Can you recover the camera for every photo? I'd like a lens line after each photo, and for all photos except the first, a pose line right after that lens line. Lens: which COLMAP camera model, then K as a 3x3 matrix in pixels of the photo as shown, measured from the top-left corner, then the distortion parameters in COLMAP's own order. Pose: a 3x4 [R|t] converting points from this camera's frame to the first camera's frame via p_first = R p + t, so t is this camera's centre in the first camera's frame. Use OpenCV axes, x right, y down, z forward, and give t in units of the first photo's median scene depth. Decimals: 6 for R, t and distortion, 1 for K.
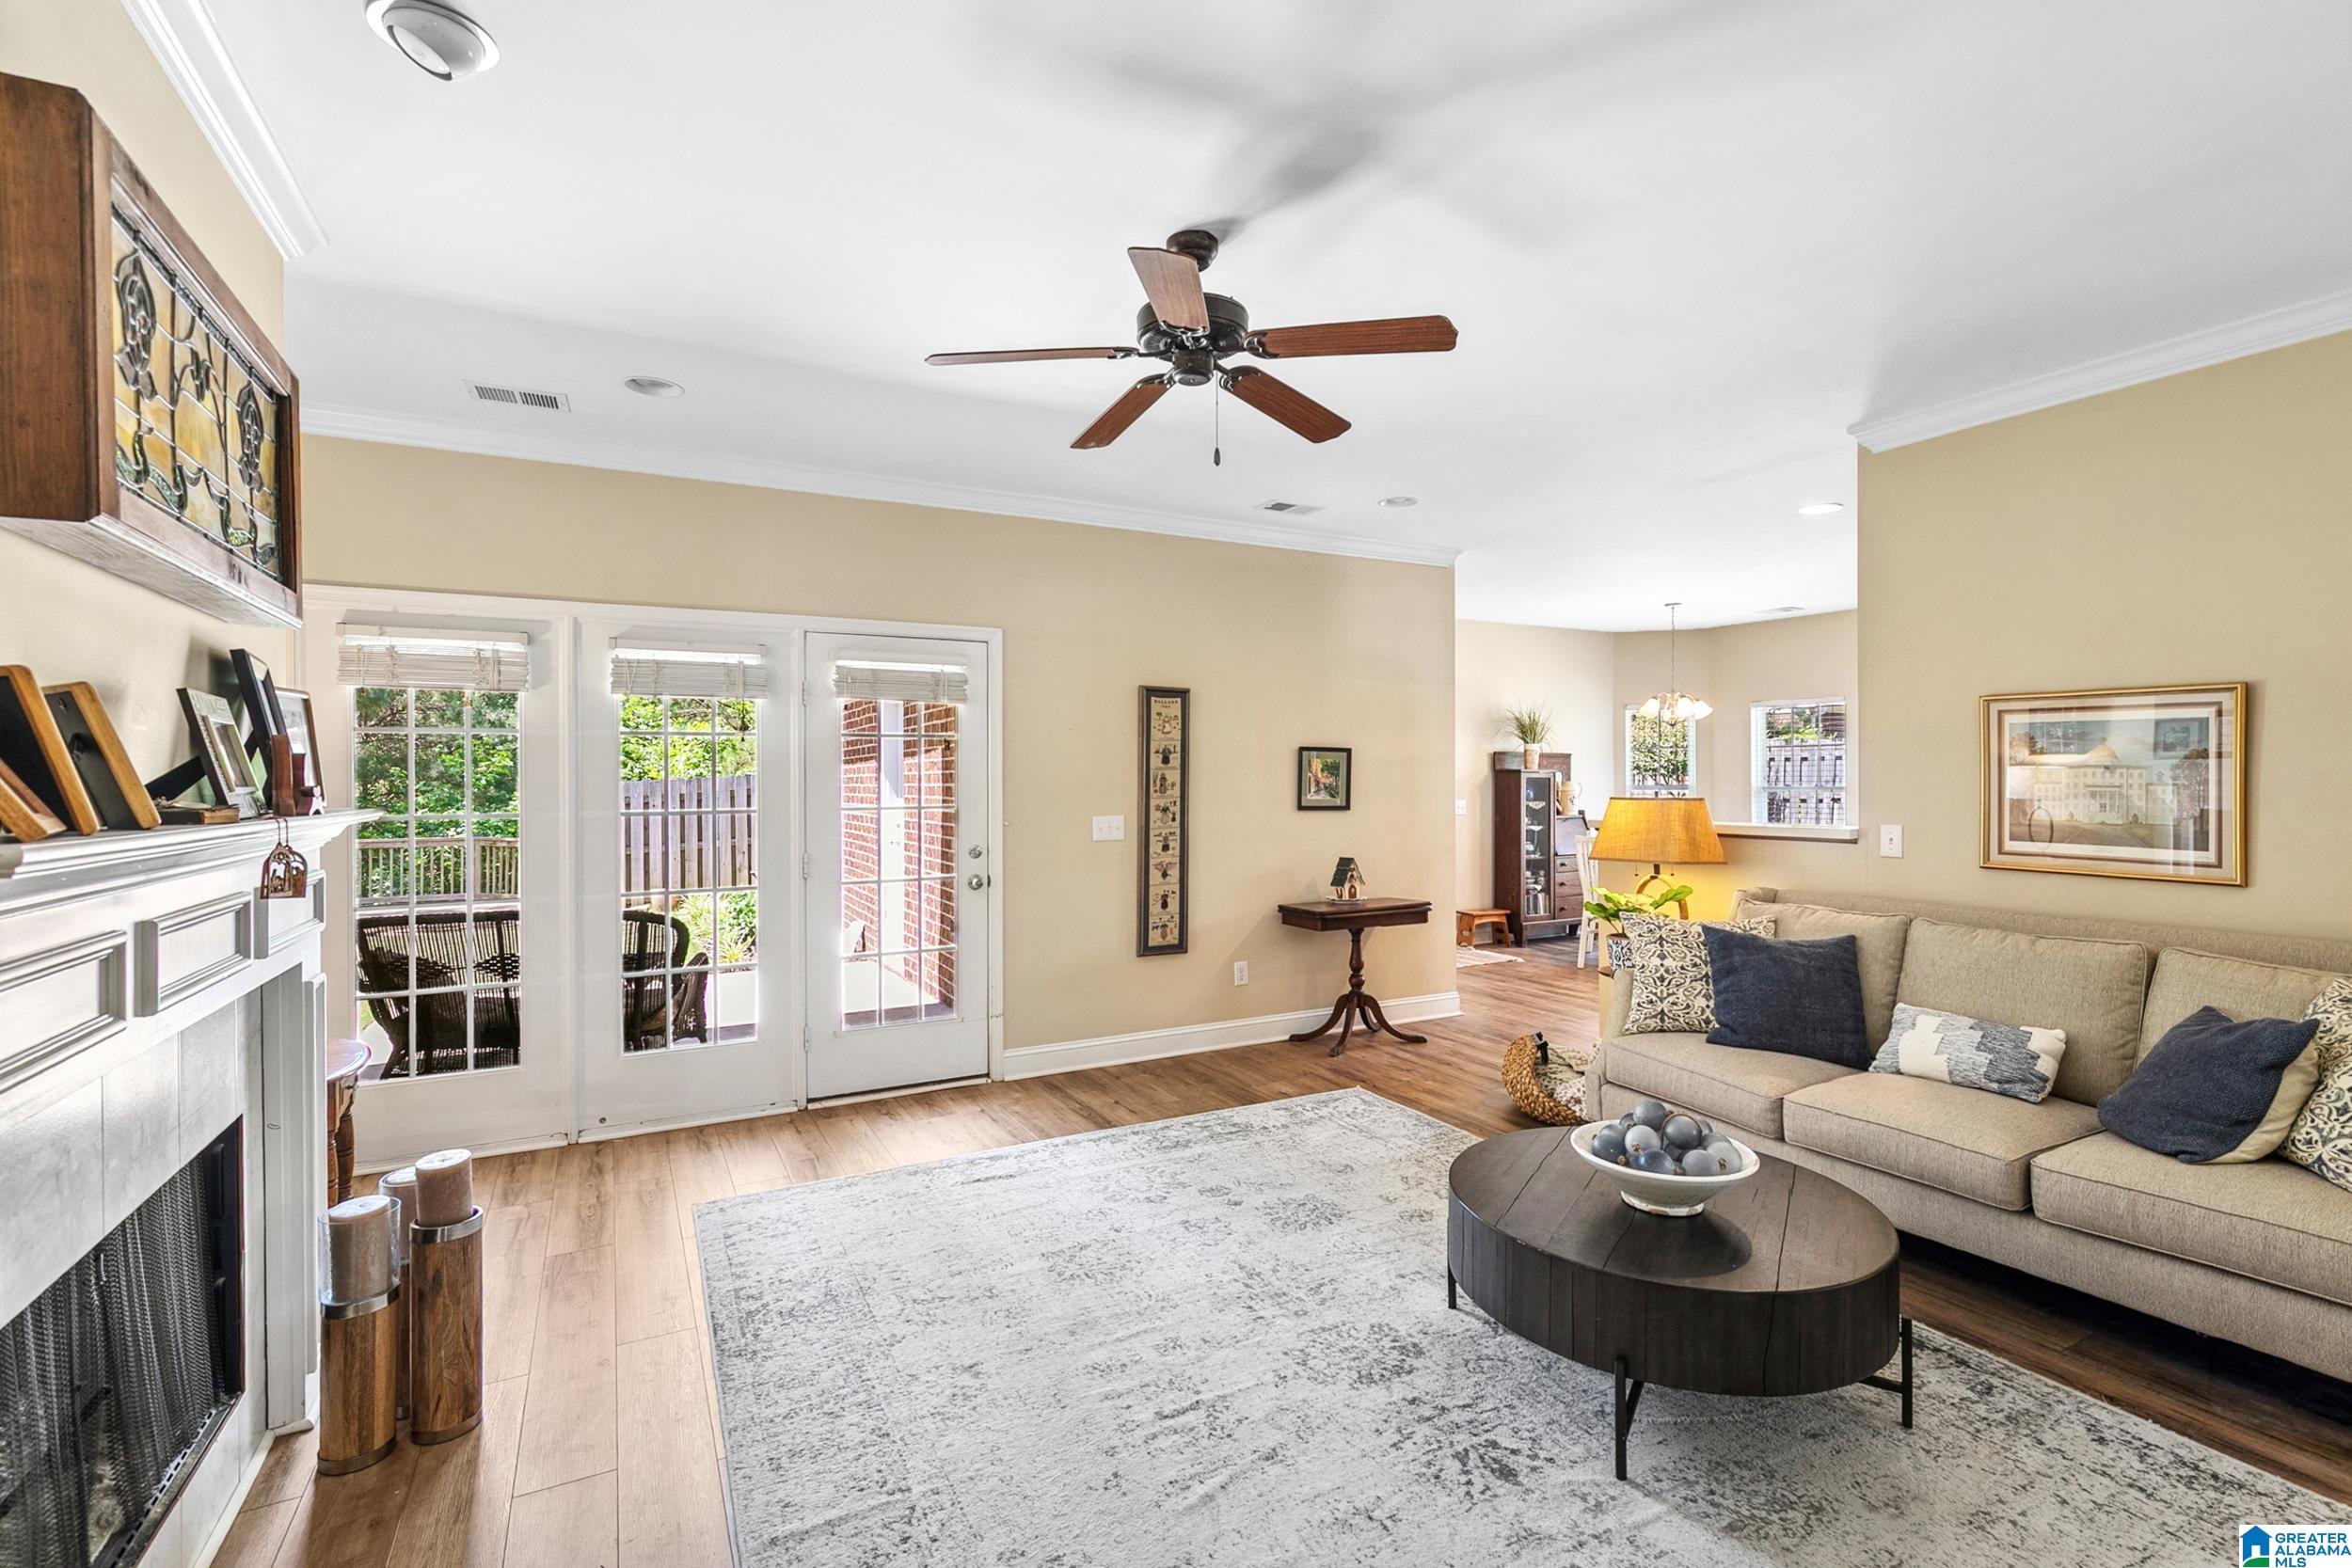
lens RADIAL K [[1068.5, 0, 1194.9], [0, 1068.5, 778.1], [0, 0, 1]] dist [0.009107, -0.000856]
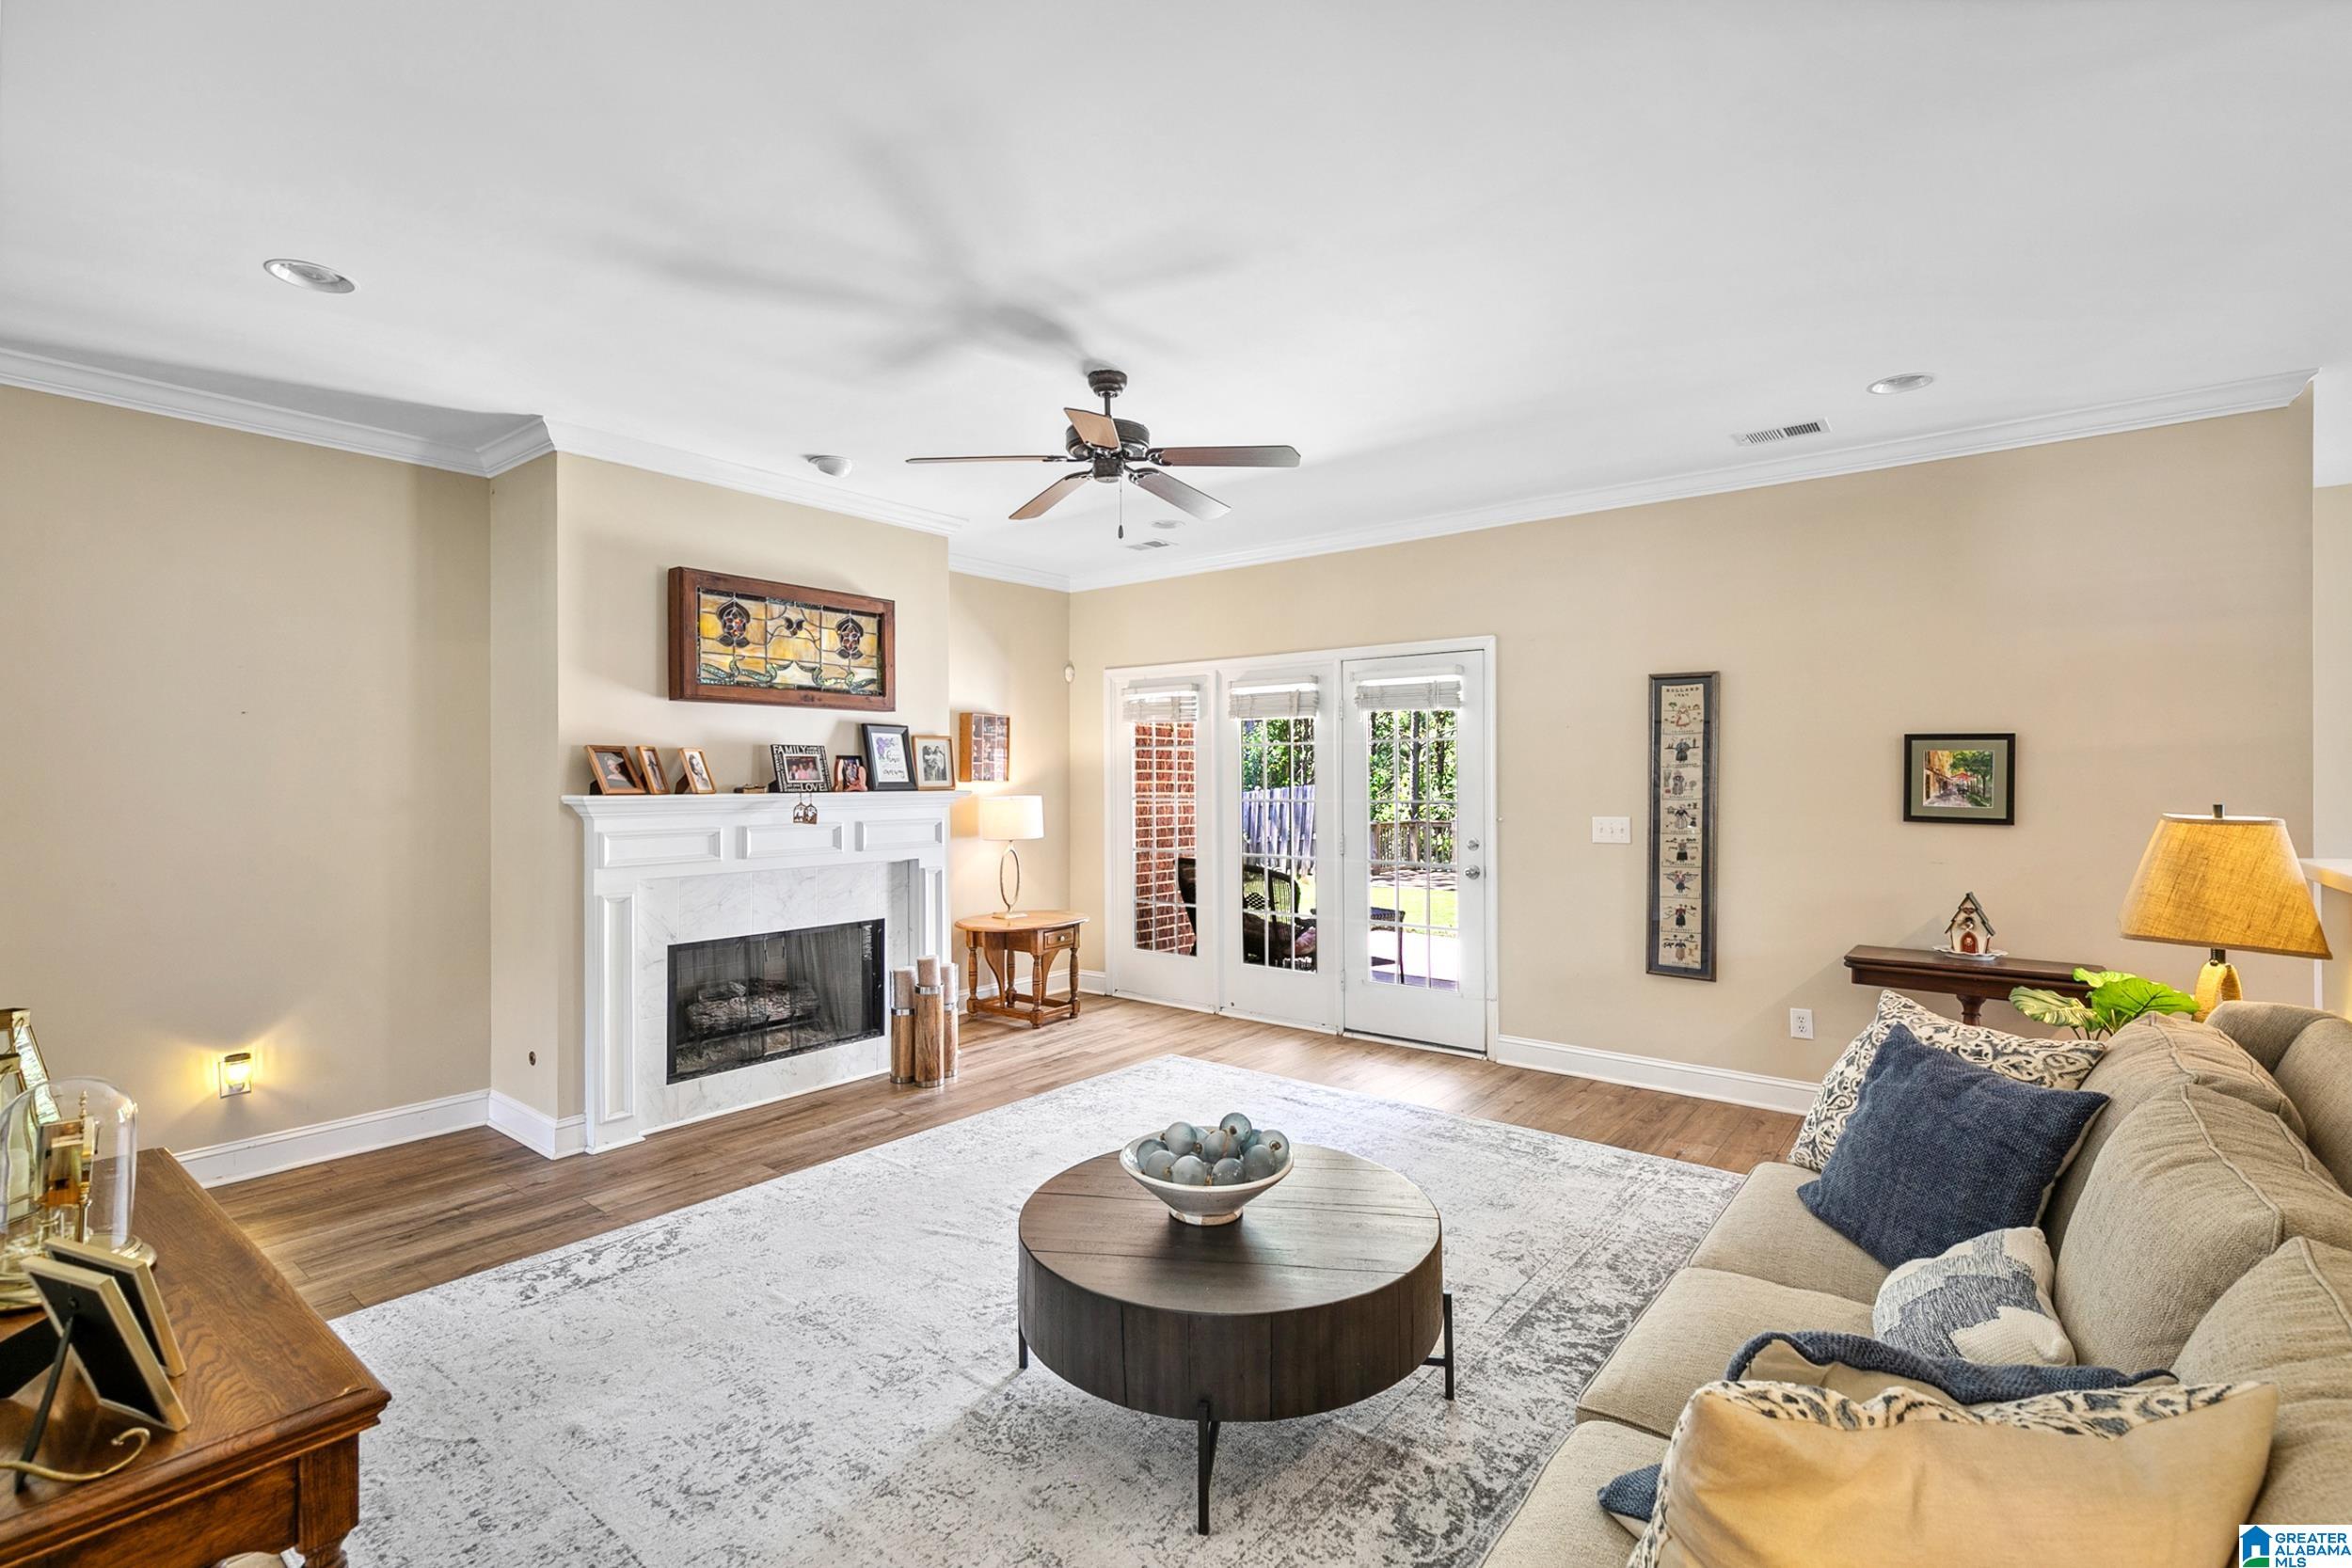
lens RADIAL K [[1068.5, 0, 1184.4], [0, 1068.5, 776.6], [0, 0, 1]] dist [0.009107, -0.000856]
pose [[0.389802, 0.003260, -0.920893, 0.689309], [-0.000135, 0.999994, 0.003483, -0.003509], [0.920899, -0.001234, 0.389800, 0.309908]]
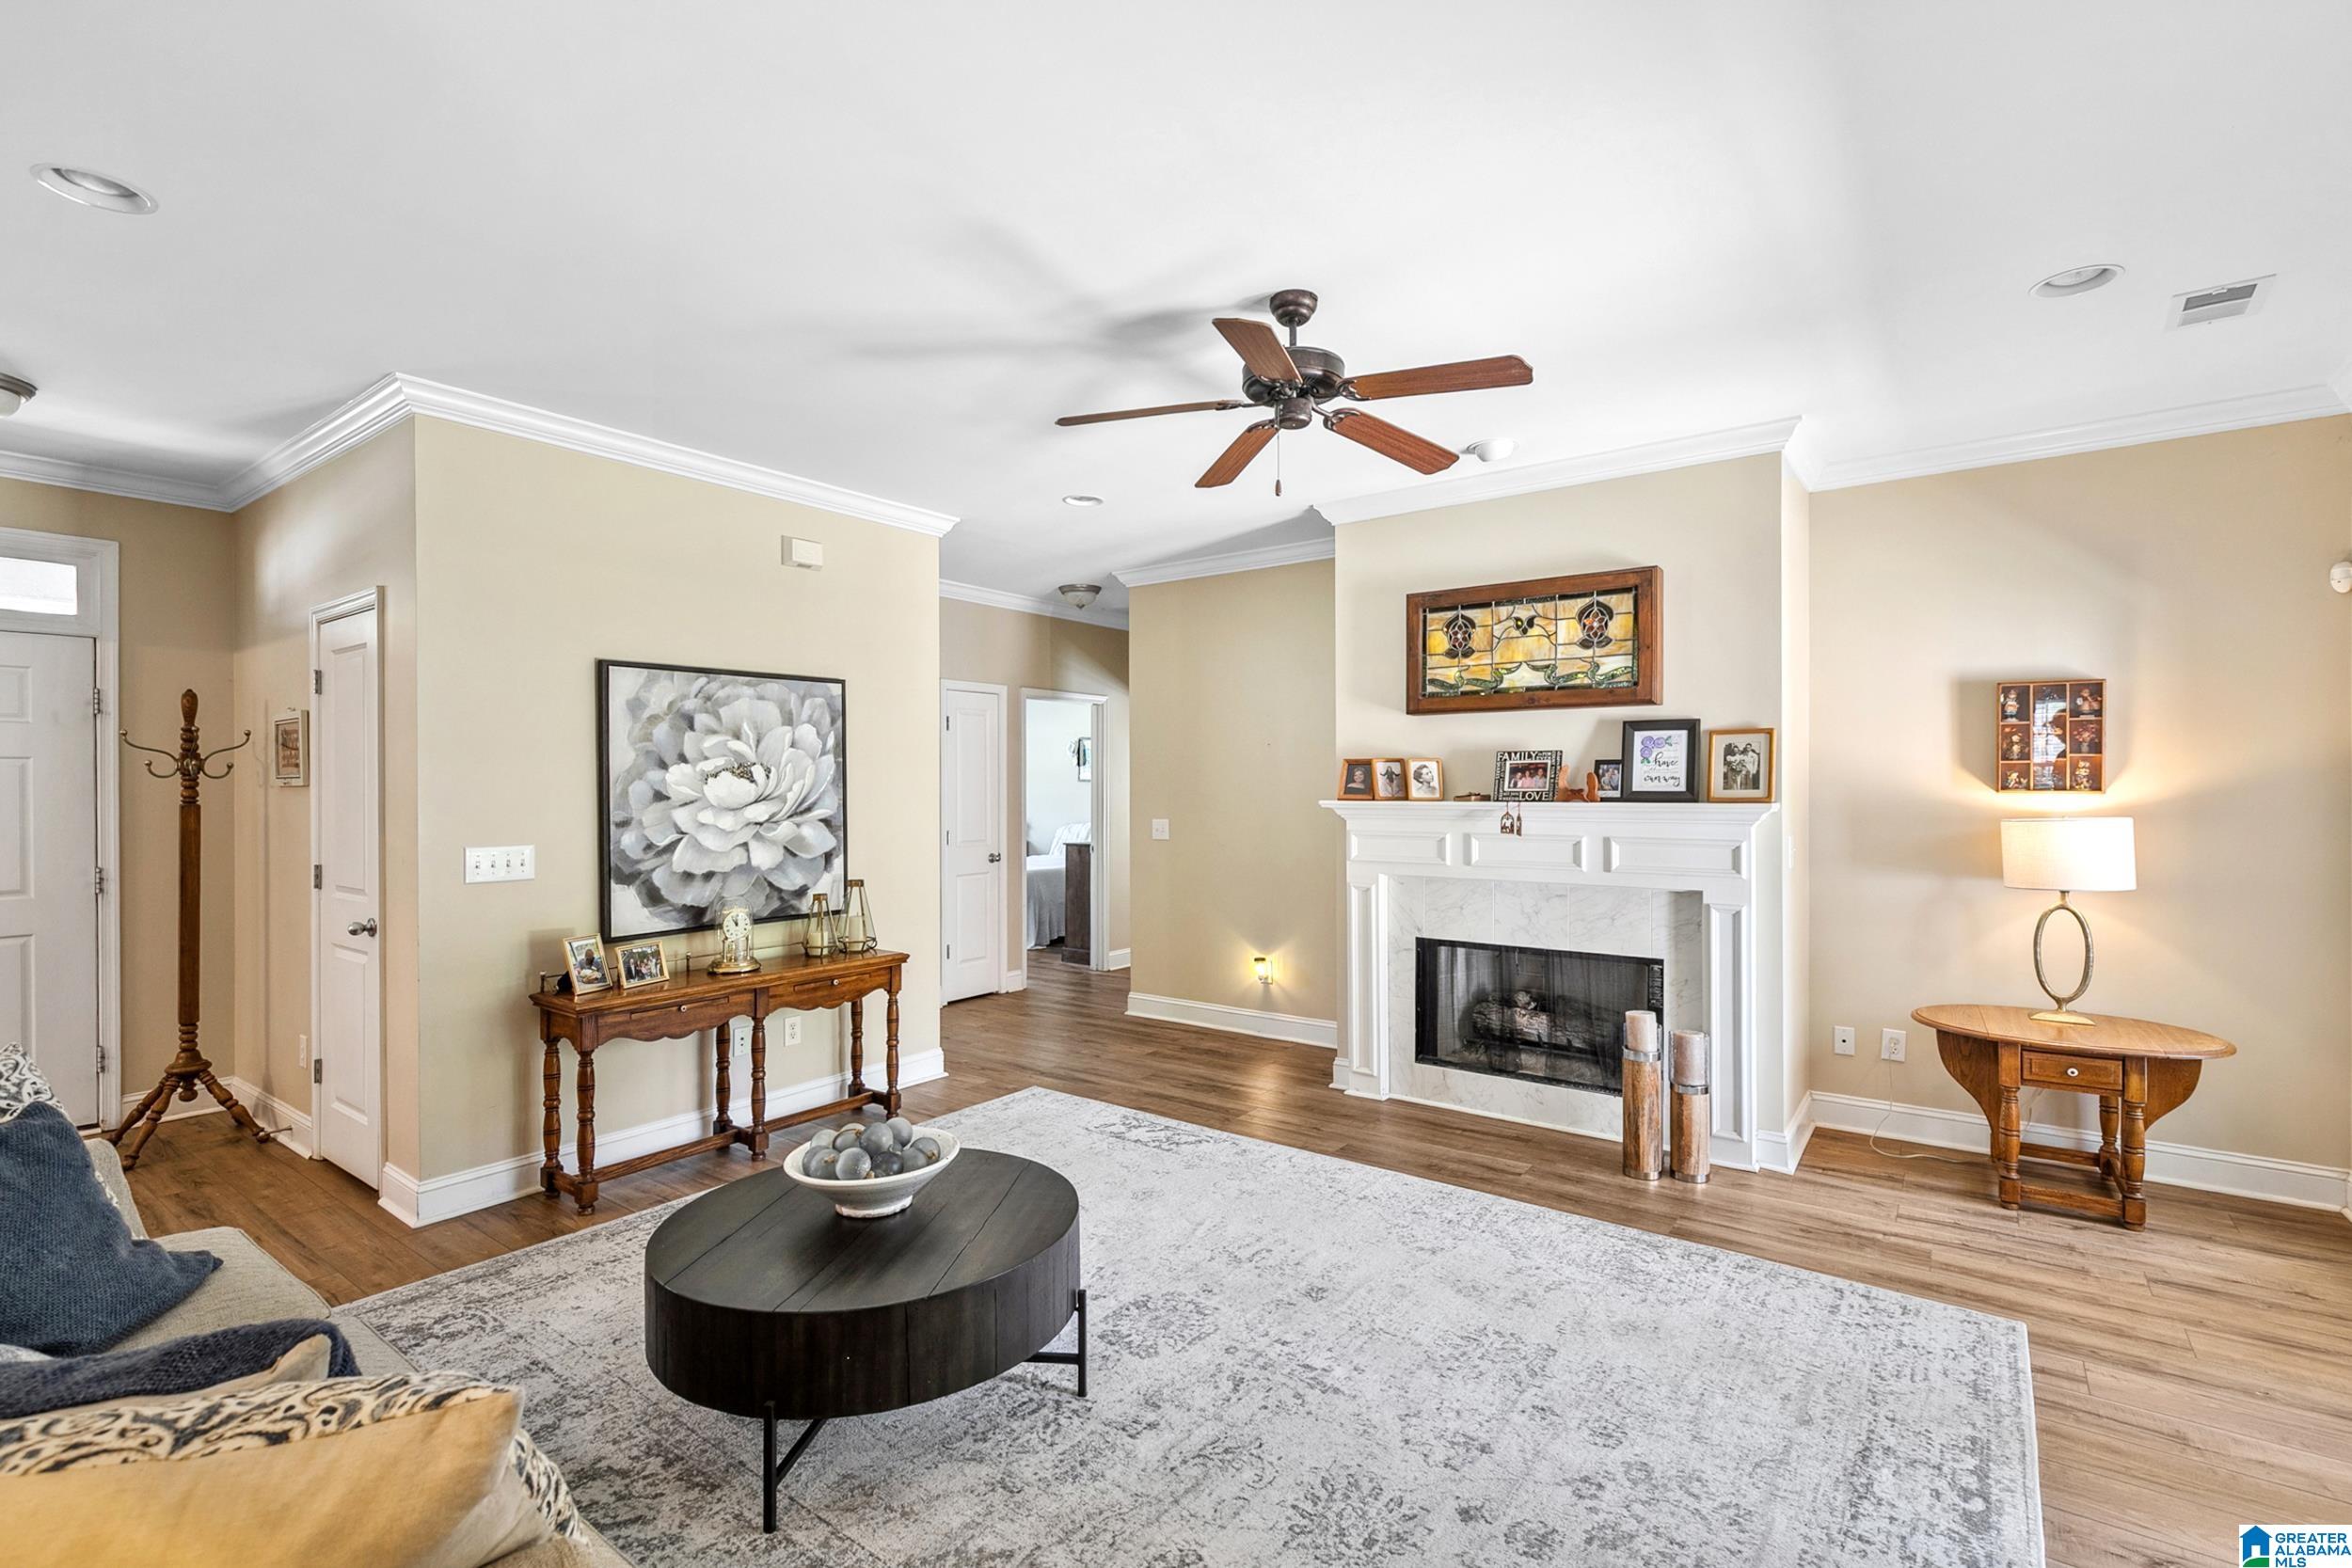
lens RADIAL K [[1068.5, 0, 1187.2], [0, 1068.5, 785.3], [0, 0, 1]] dist [0.009107, -0.000856]
pose [[-0.908315, 0.007012, -0.418229, 0.305348], [0.006338, 0.999975, 0.003002, -0.003871], [0.418240, 0.000076, -0.908337, 1.064924]]
